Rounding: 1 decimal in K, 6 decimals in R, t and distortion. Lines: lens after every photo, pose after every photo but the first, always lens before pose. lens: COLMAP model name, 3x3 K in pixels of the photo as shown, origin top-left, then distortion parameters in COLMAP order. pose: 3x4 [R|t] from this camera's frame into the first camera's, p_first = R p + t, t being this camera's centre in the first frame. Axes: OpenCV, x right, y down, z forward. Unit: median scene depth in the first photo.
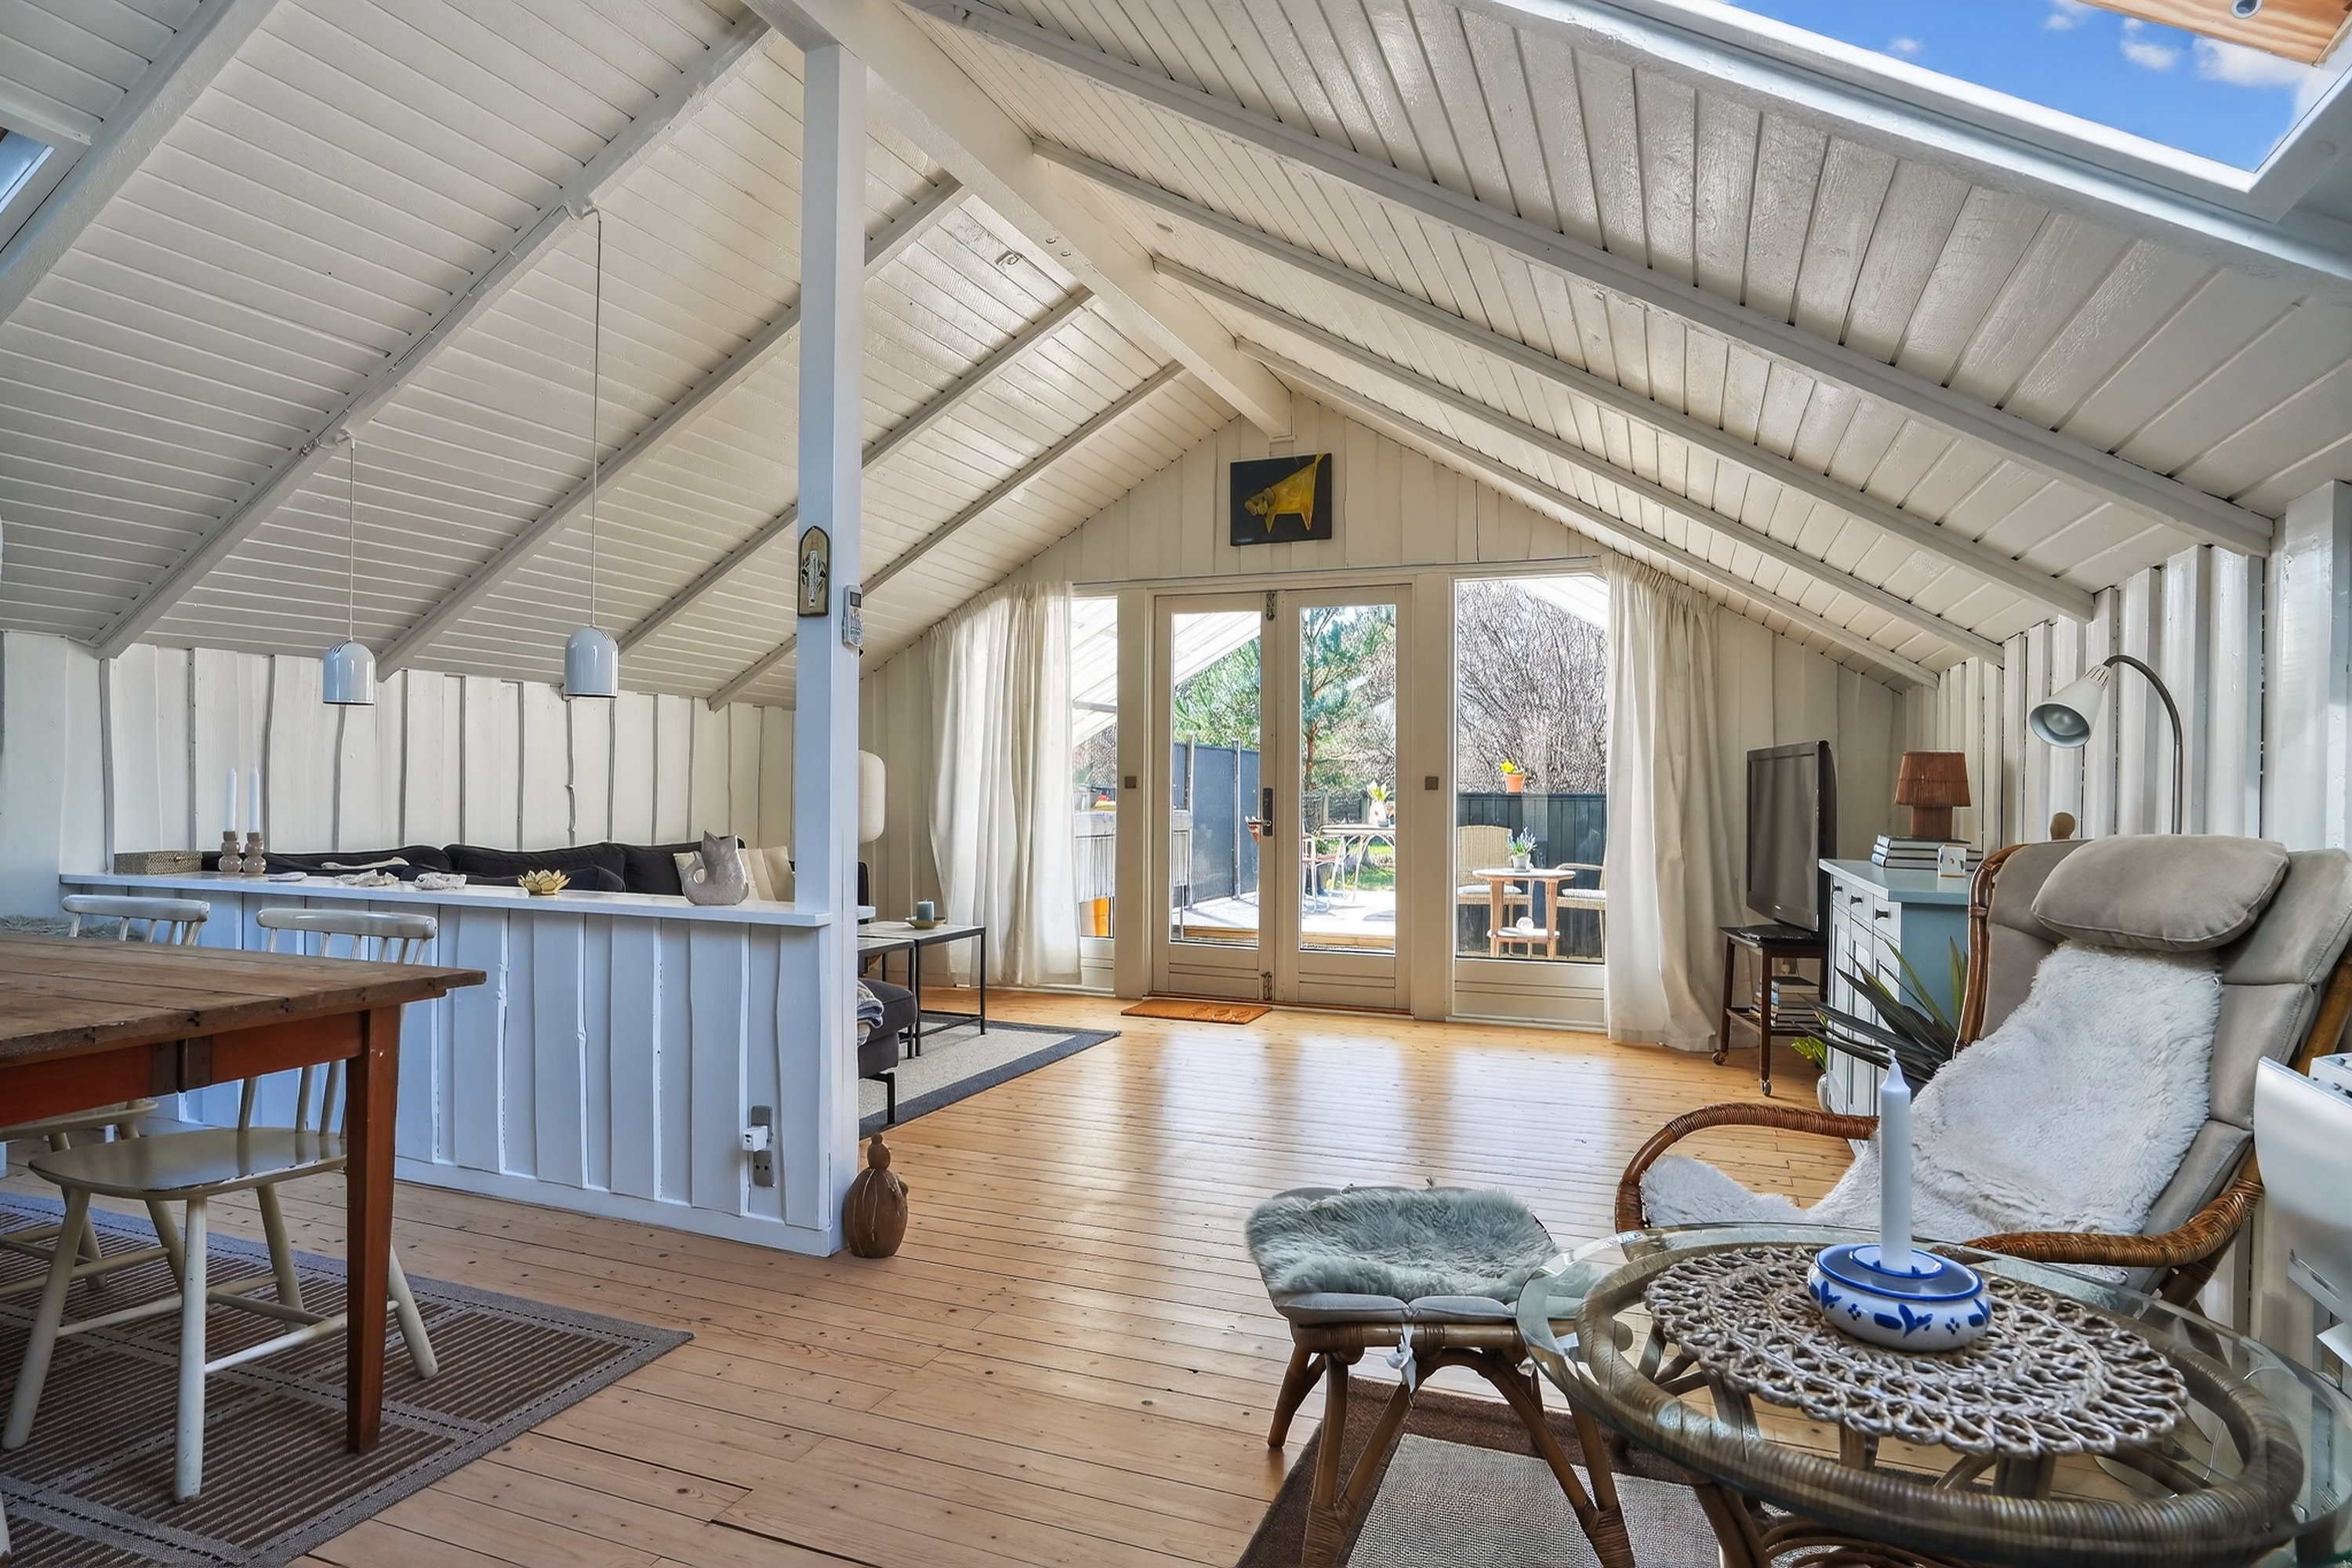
lens RADIAL K [[1291.3, 0, 1176.0], [0, 1291.3, 784.0], [0, 0, 1]] dist [-0.012486, 0.000079]
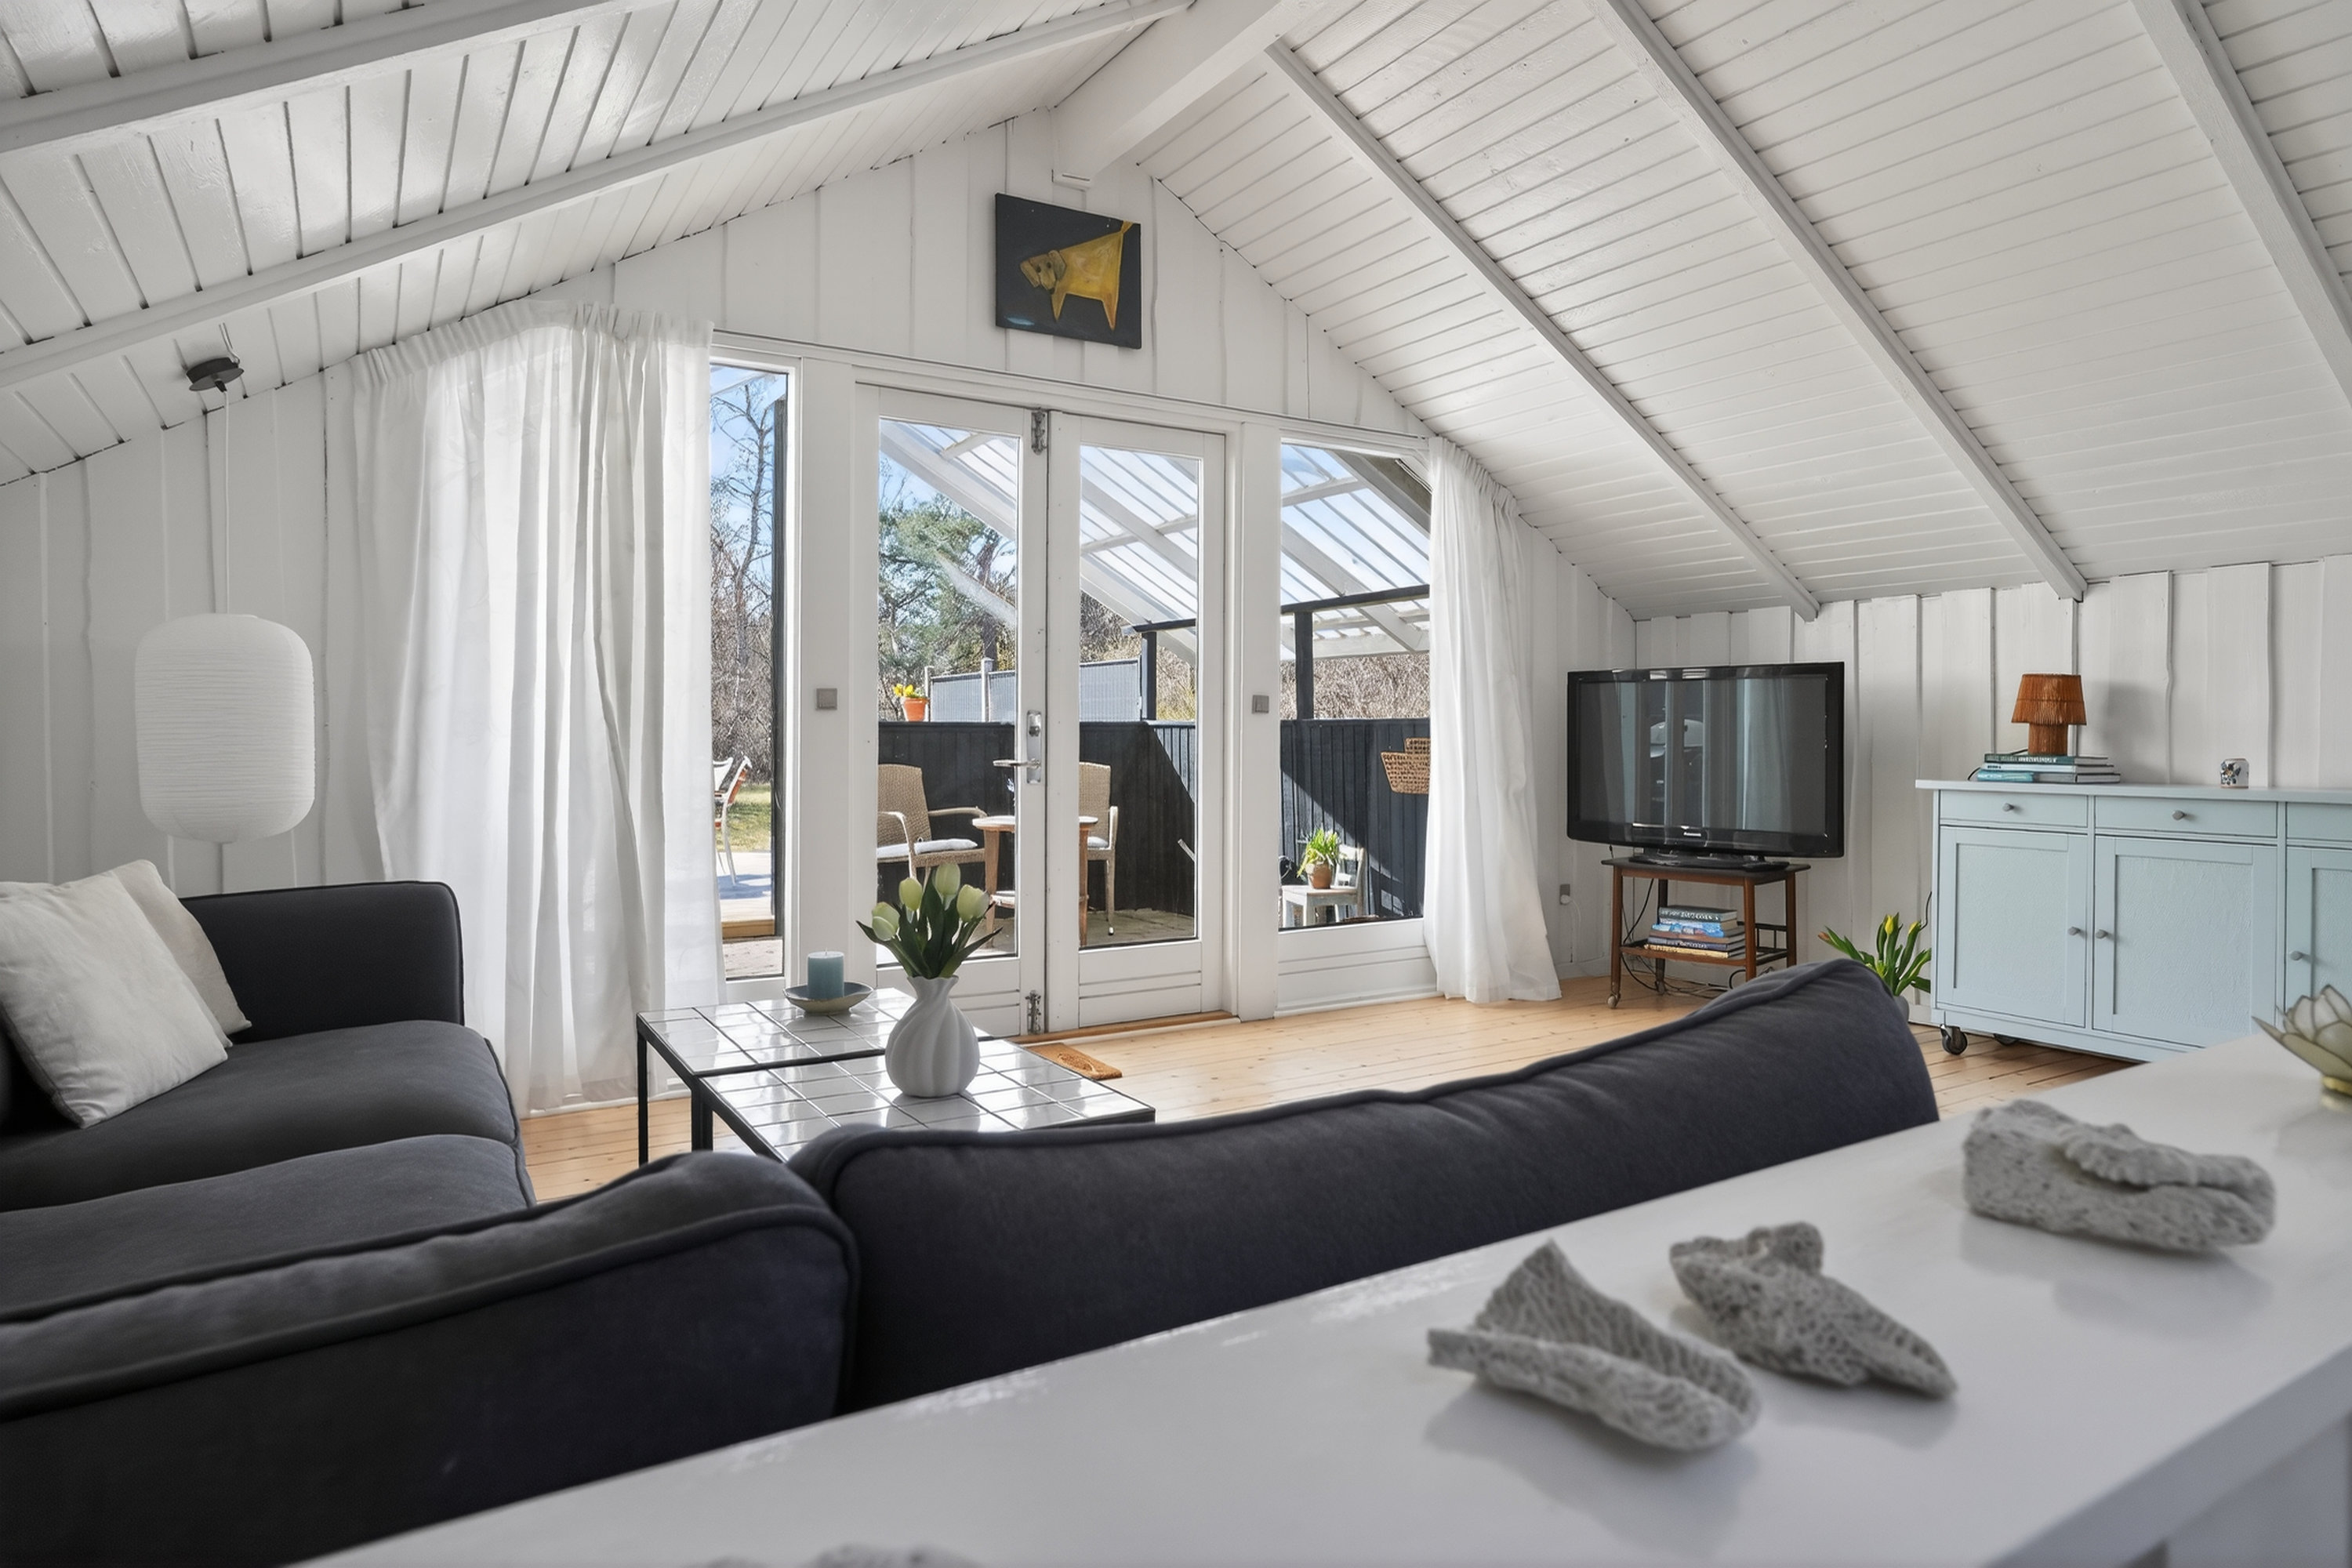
lens RADIAL K [[1349.5, 0, 1174.6], [0, 1349.5, 746.8], [0, 0, 1]] dist [-0.046773, 0.039395]
pose [[0.596637, -0.014812, 0.802375, -0.447224], [-0.000586, 0.999821, 0.018893, 0.008863], [-0.802511, -0.011742, 0.596522, 0.553212]]
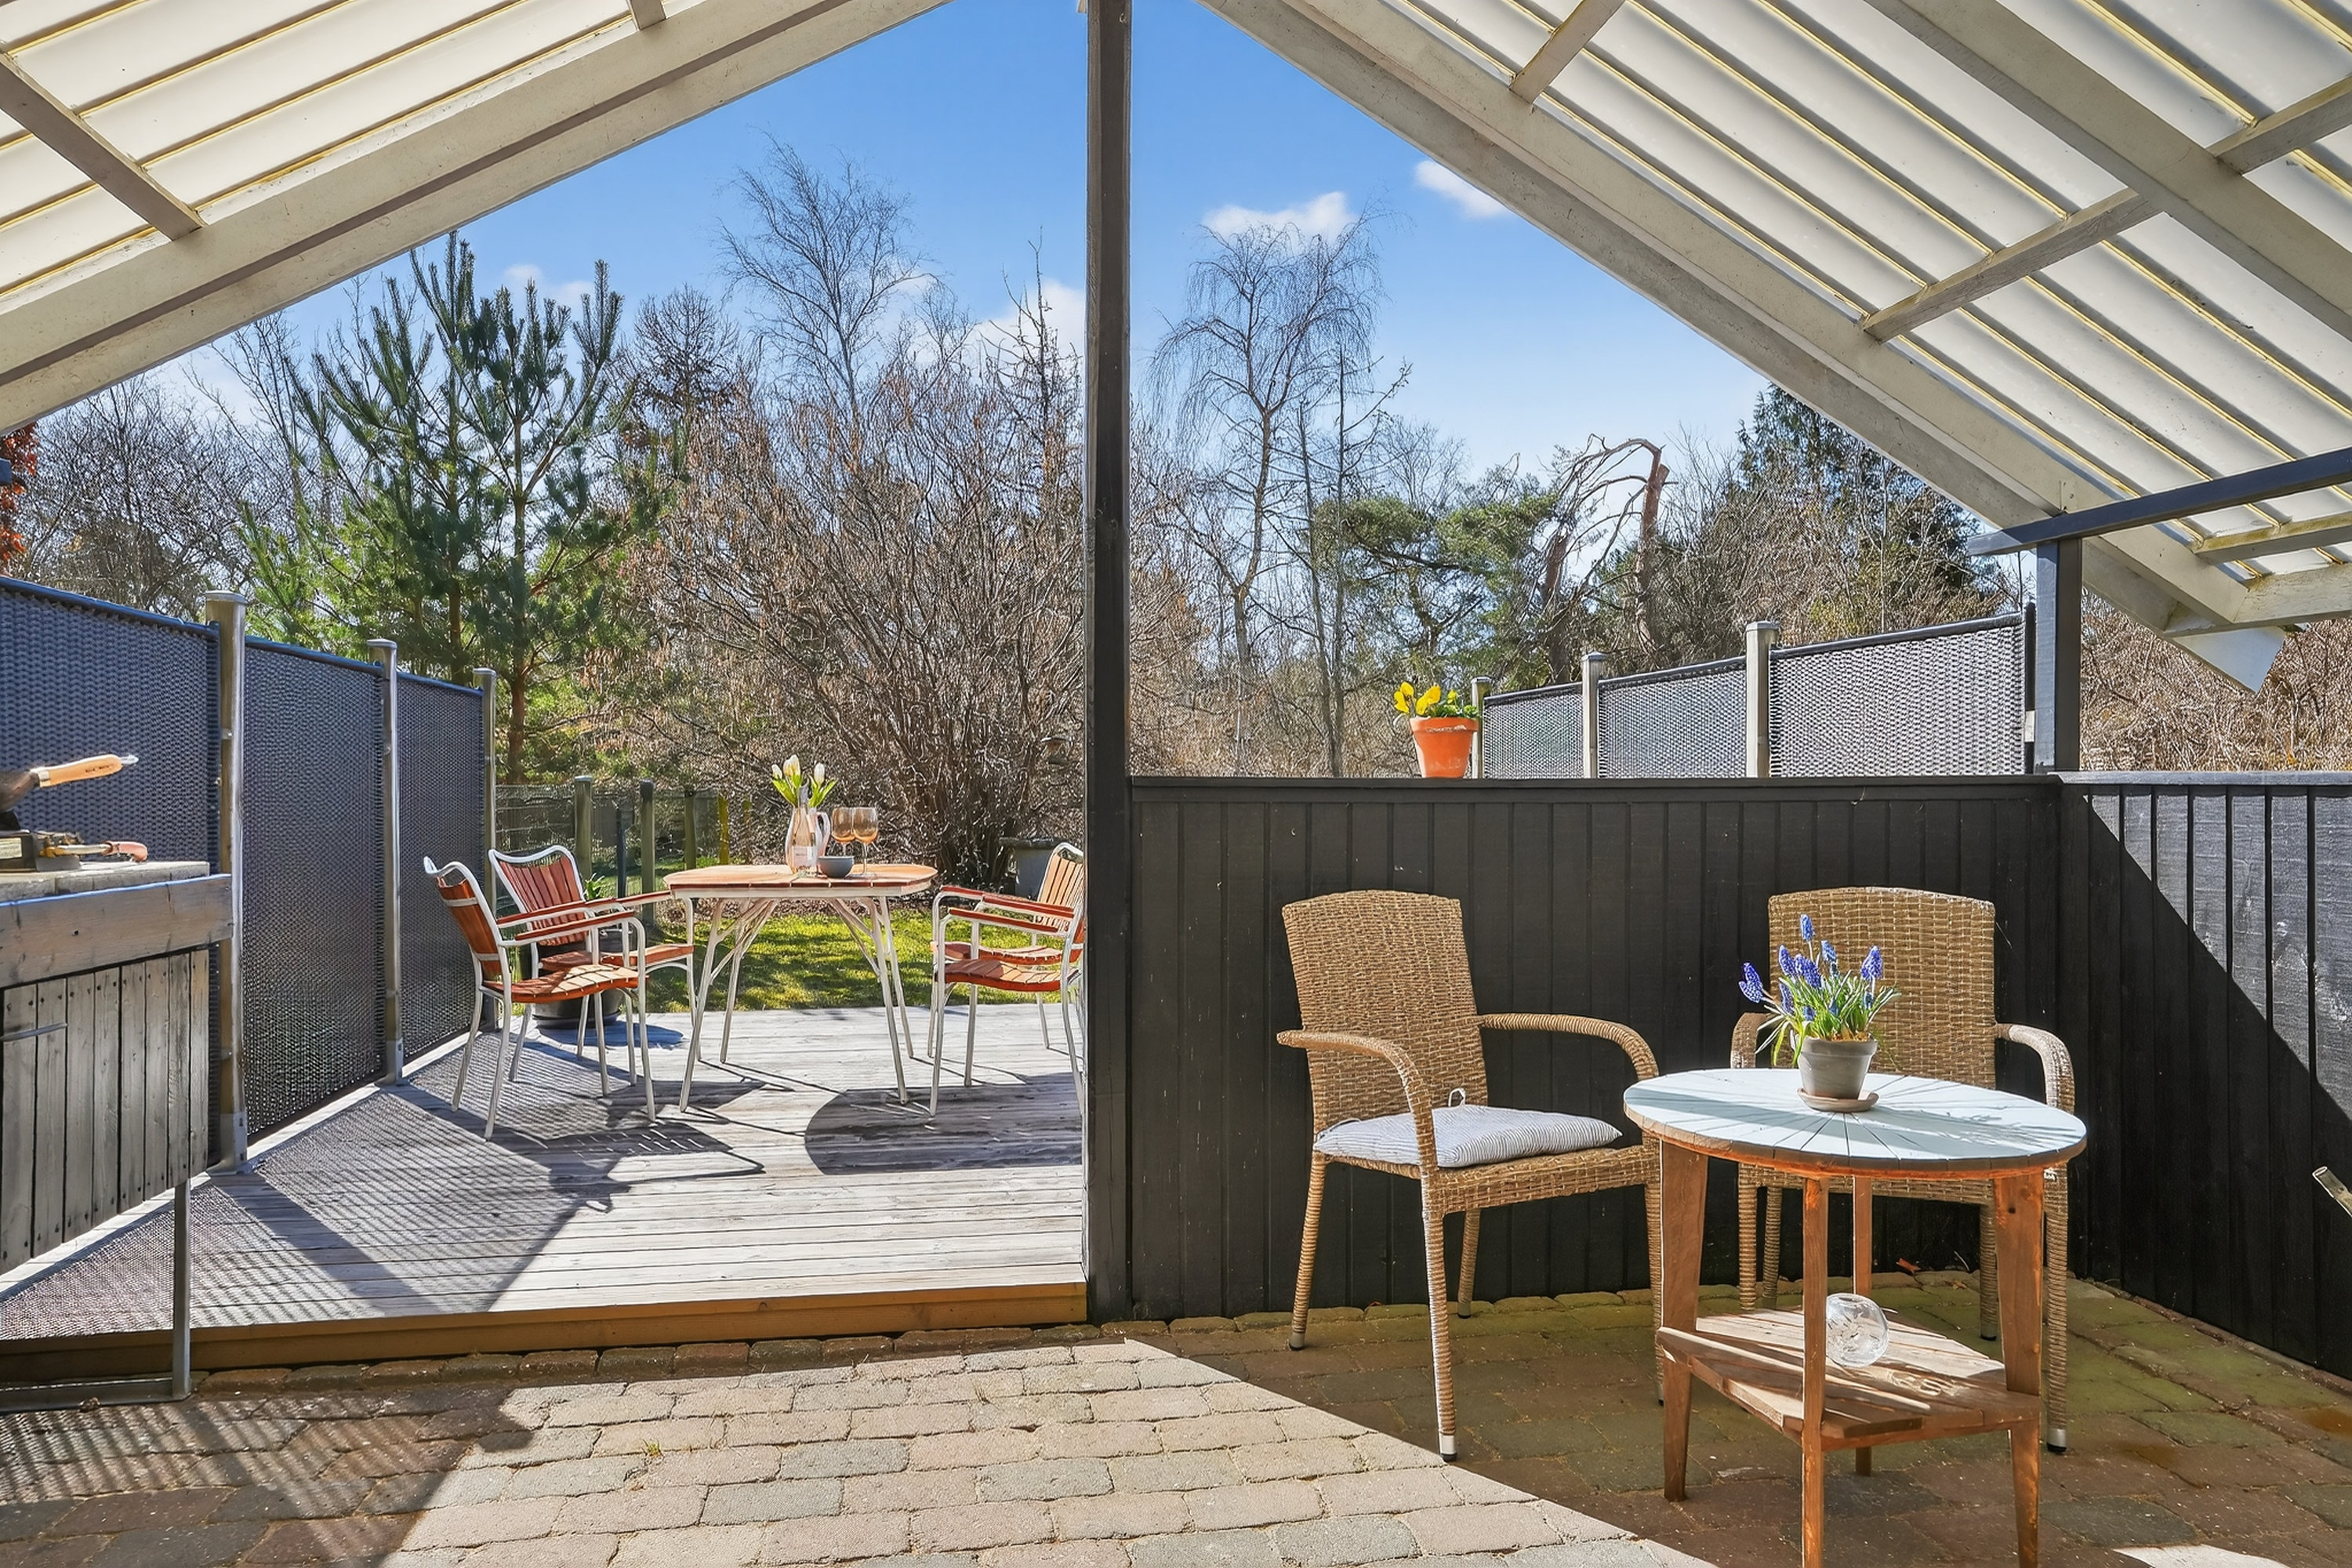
lens RADIAL K [[1528.7, 0, 1176.0], [0, 1528.7, 784.0], [0, 0, 1]] dist [-0.001783, 0.001545]
pose [[0.849747, -0.006903, 0.527145, 0.022976], [0.005087, 0.999975, 0.004894, 0.008137], [-0.527166, -0.001477, 0.849761, 1.058039]]
